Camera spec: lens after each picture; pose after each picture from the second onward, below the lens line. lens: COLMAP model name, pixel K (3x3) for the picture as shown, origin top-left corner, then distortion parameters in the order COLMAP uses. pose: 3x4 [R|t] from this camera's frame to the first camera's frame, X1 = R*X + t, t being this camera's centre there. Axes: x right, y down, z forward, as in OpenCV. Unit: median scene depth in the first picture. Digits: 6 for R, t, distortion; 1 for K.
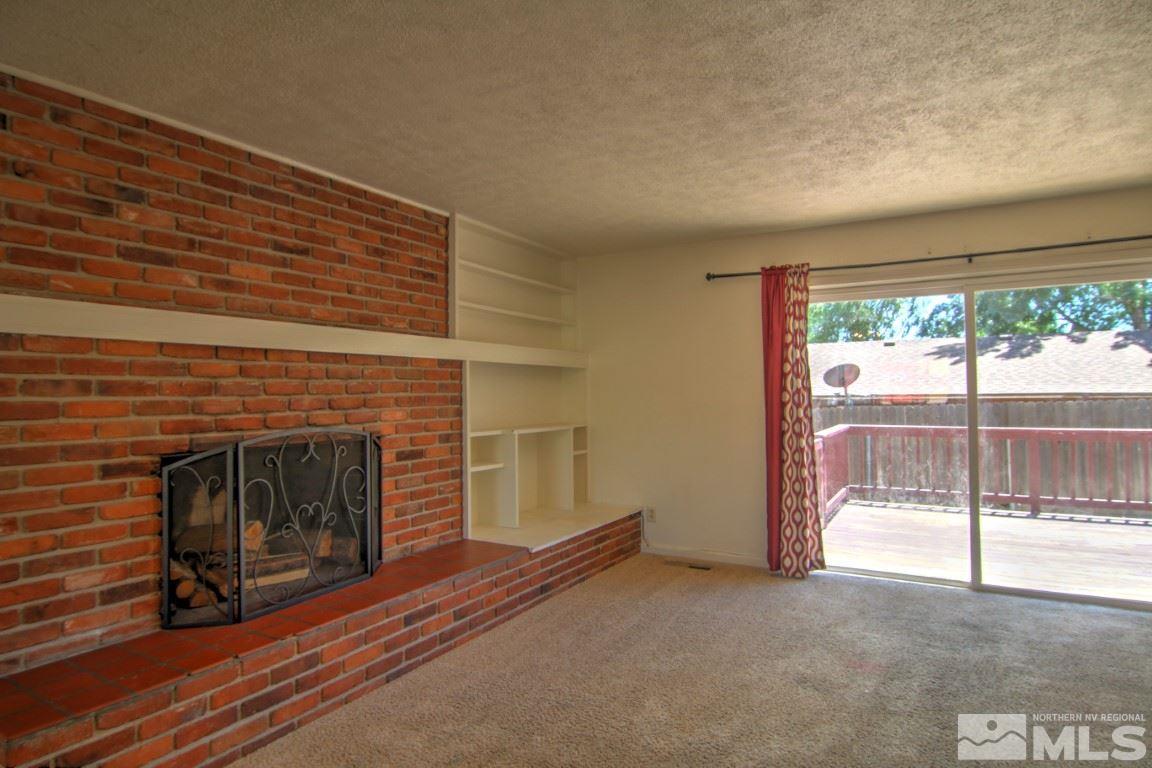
lens RADIAL K [[642.2, 0, 582.2], [0, 642.2, 383.0], [0, 0, 1]] dist [-0.005816, -0.017078]
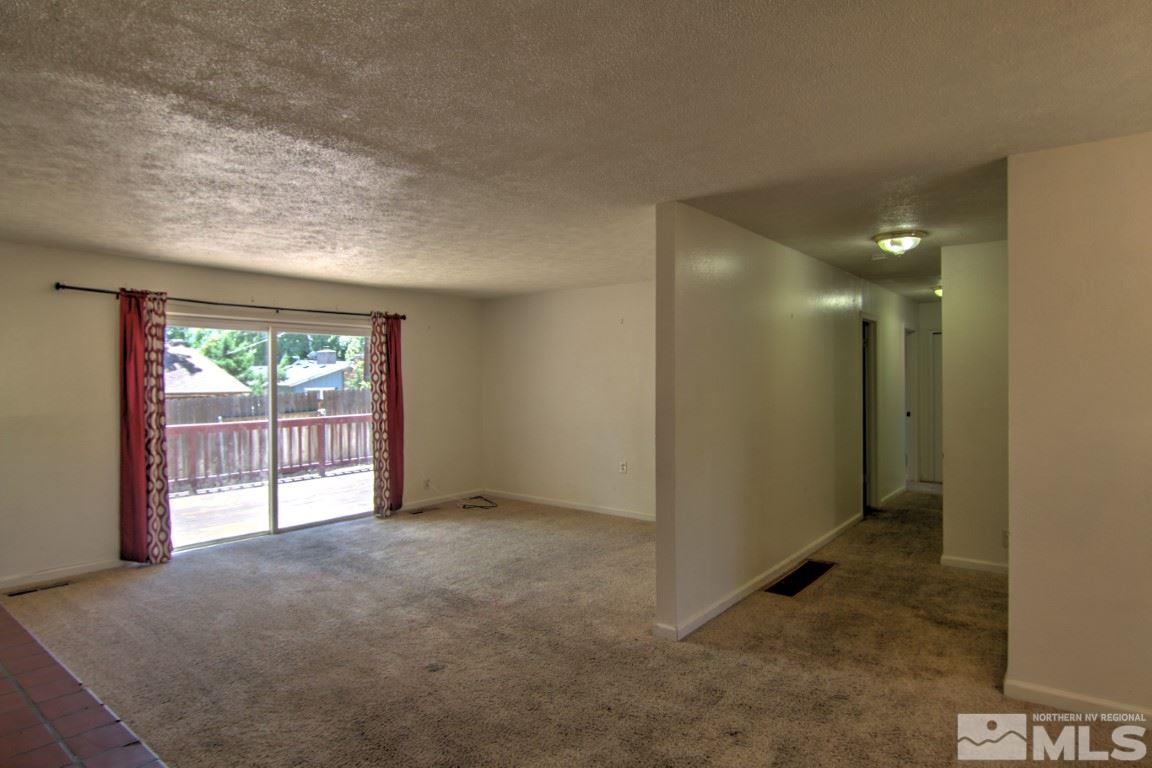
lens RADIAL K [[642.2, 0, 582.2], [0, 642.2, 383.0], [0, 0, 1]] dist [-0.005816, -0.017078]
pose [[0.133562, 0.002793, 0.991036, -0.711971], [-0.009753, 0.999951, -0.001504, -0.027833], [-0.990992, -0.009465, 0.133583, 0.091452]]
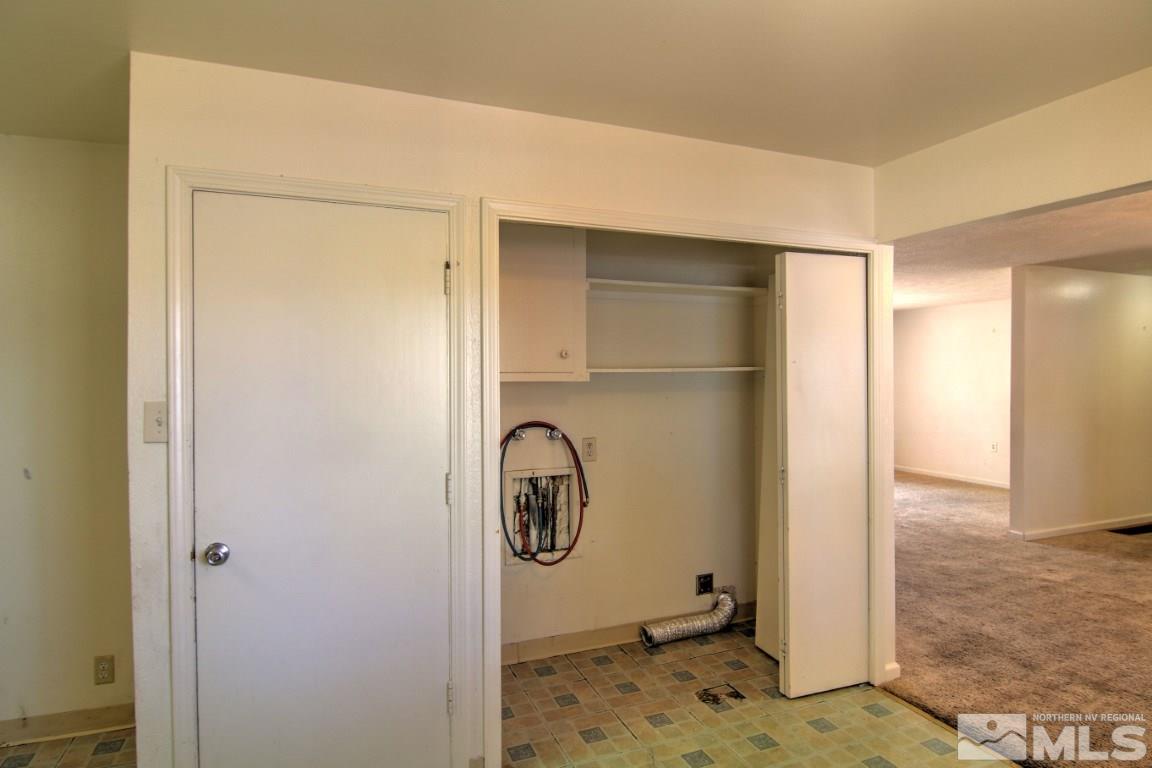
lens RADIAL K [[642.2, 0, 582.2], [0, 642.2, 383.0], [0, 0, 1]] dist [-0.005816, -0.017078]
pose [[0.615408, -0.002419, 0.788205, -1.452102], [-0.013552, 0.999815, 0.013649, -0.028266], [-0.788092, -0.019081, 0.615261, -0.004861]]
